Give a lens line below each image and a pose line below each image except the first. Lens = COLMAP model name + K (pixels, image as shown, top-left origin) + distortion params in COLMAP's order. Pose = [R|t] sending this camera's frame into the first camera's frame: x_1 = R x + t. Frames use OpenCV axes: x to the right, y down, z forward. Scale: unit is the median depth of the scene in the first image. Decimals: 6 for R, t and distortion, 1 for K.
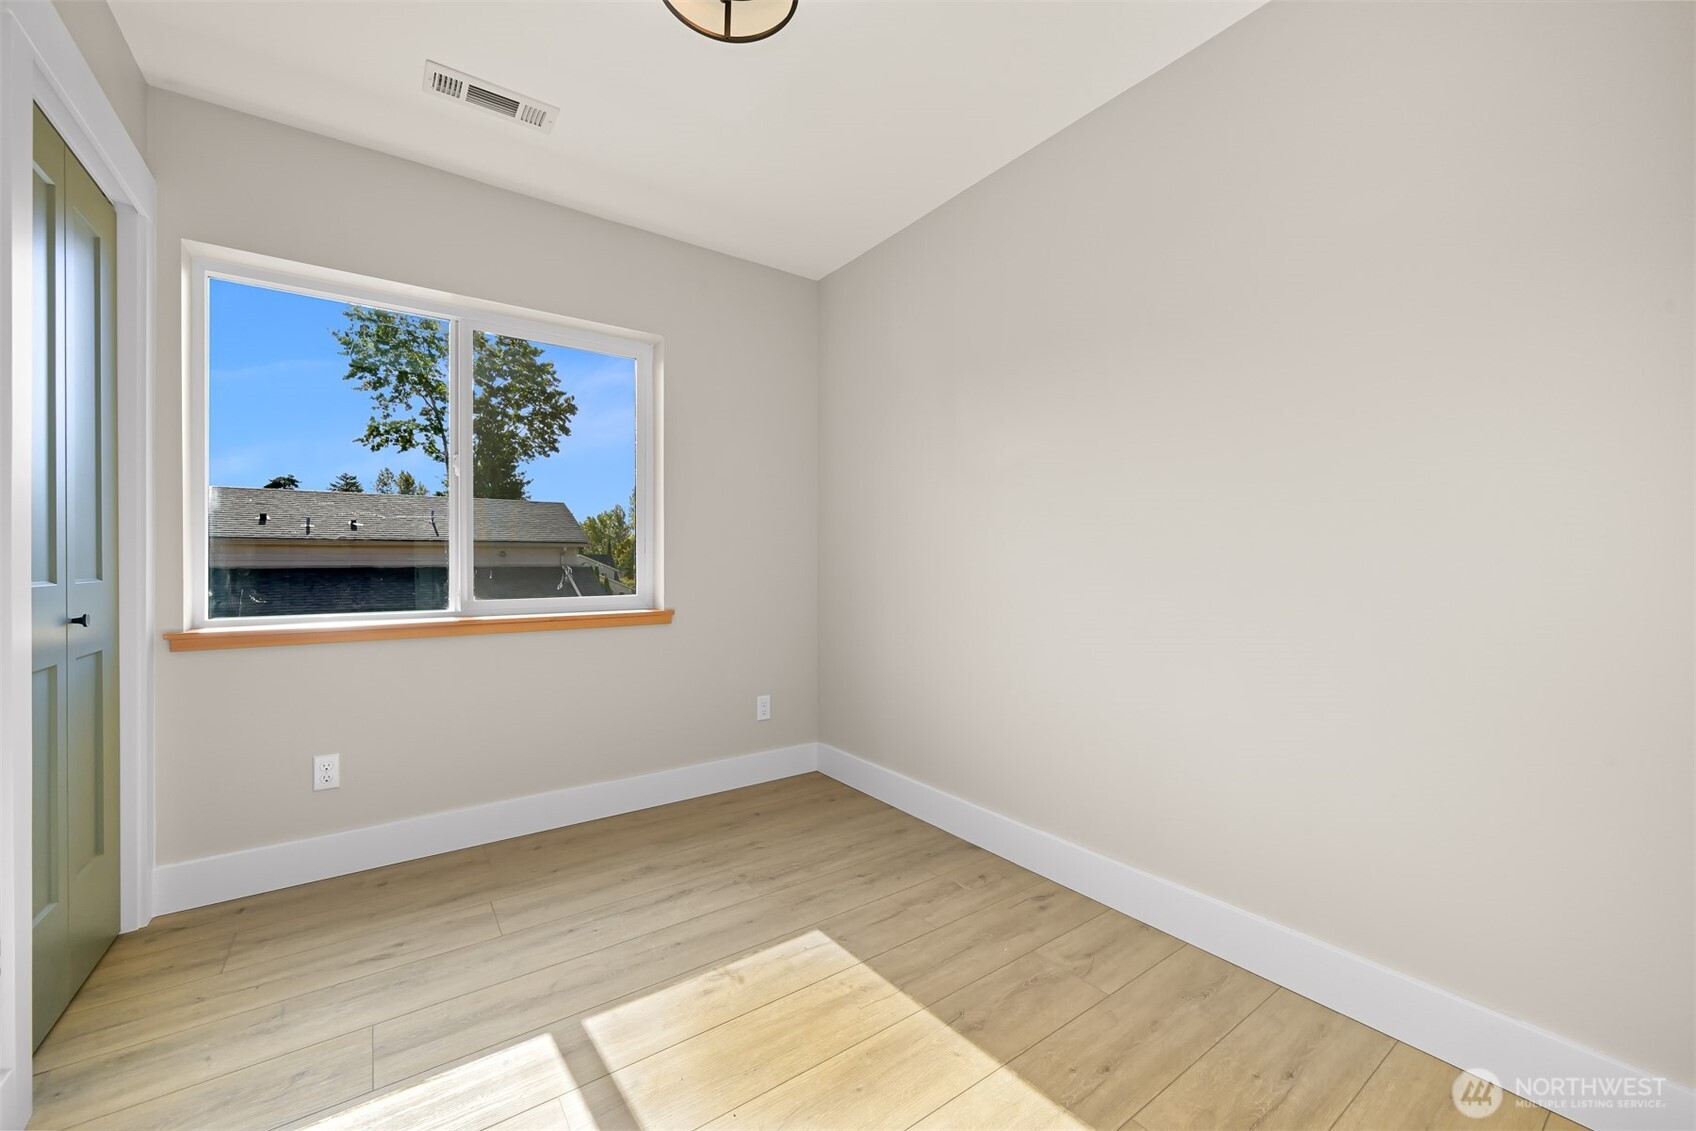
lens RADIAL K [[666.6, 0, 848.0], [0, 666.6, 565.5], [0, 0, 1]] dist [-0.000207, 0.000005]
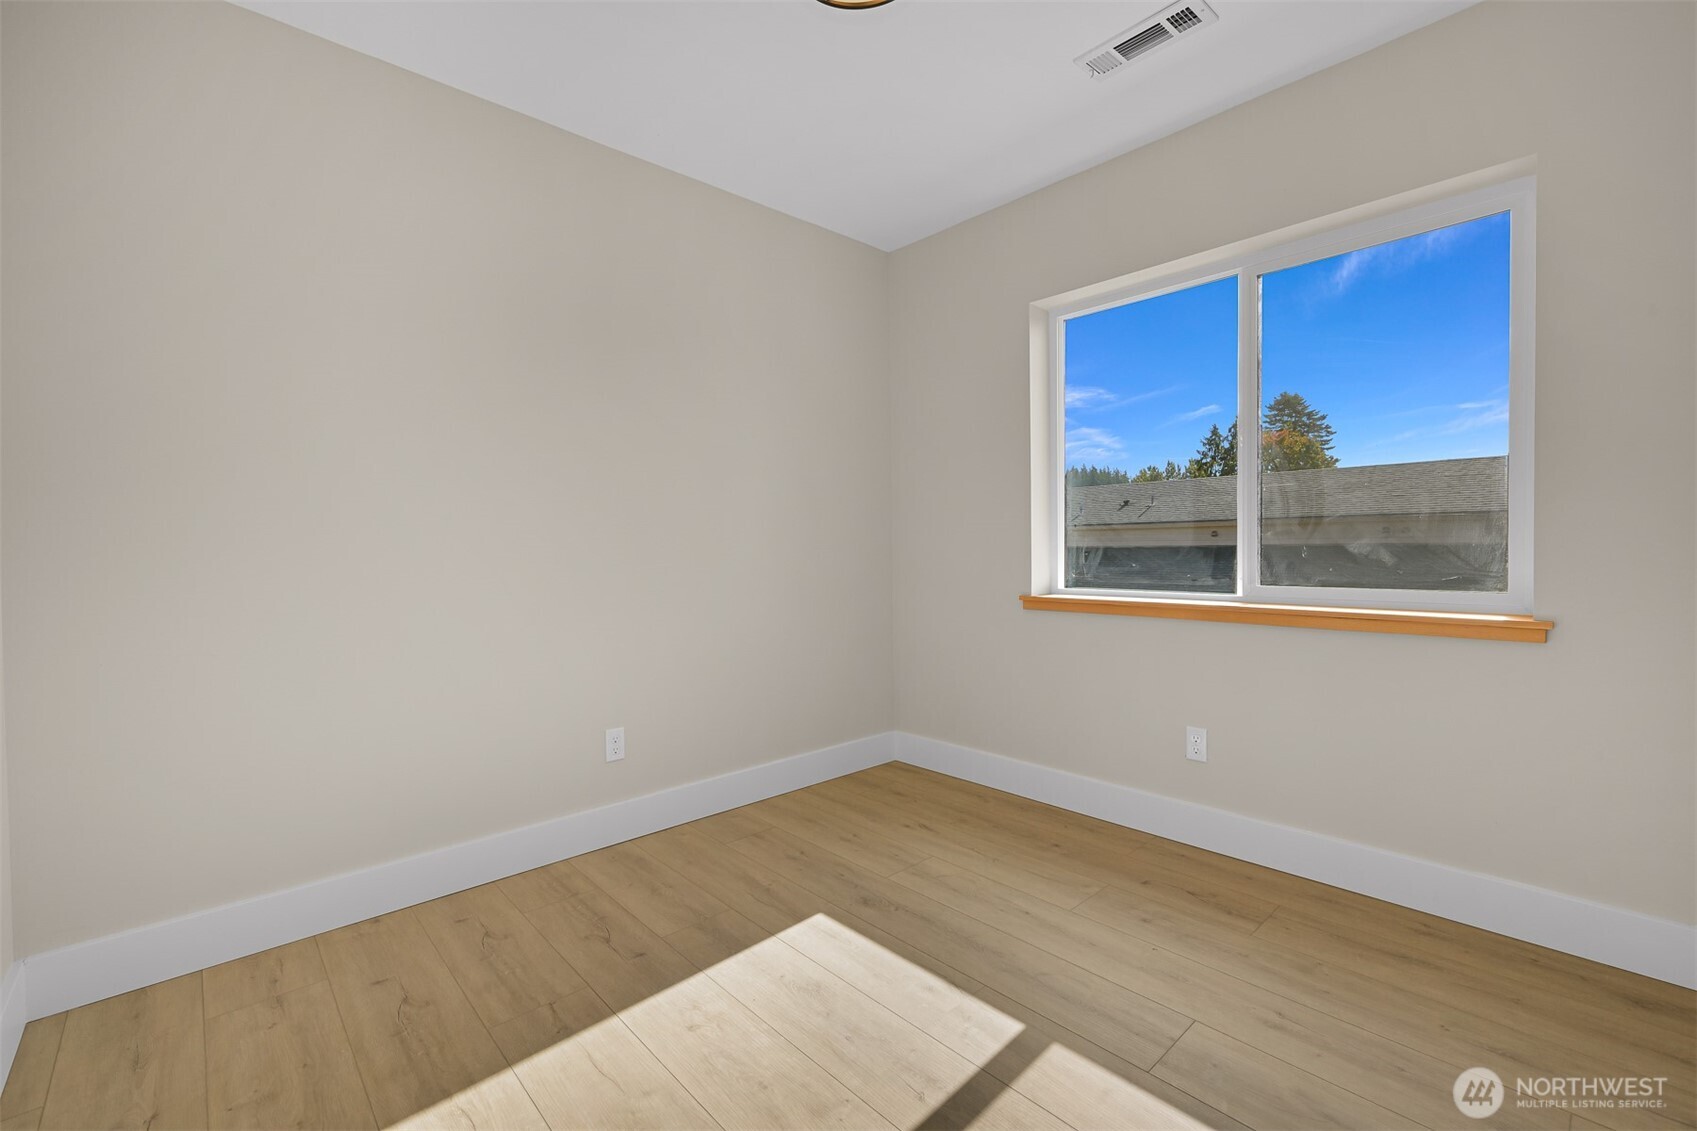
lens RADIAL K [[739.9, 0, 848.6], [0, 739.9, 555.4], [0, 0, 1]] dist [0.000676, 0.000068]
pose [[0.107814, 0.005042, -0.994158, 0.341389], [-0.002326, 0.999986, 0.004819, 0.010390], [0.994168, 0.001793, 0.107824, 0.367209]]
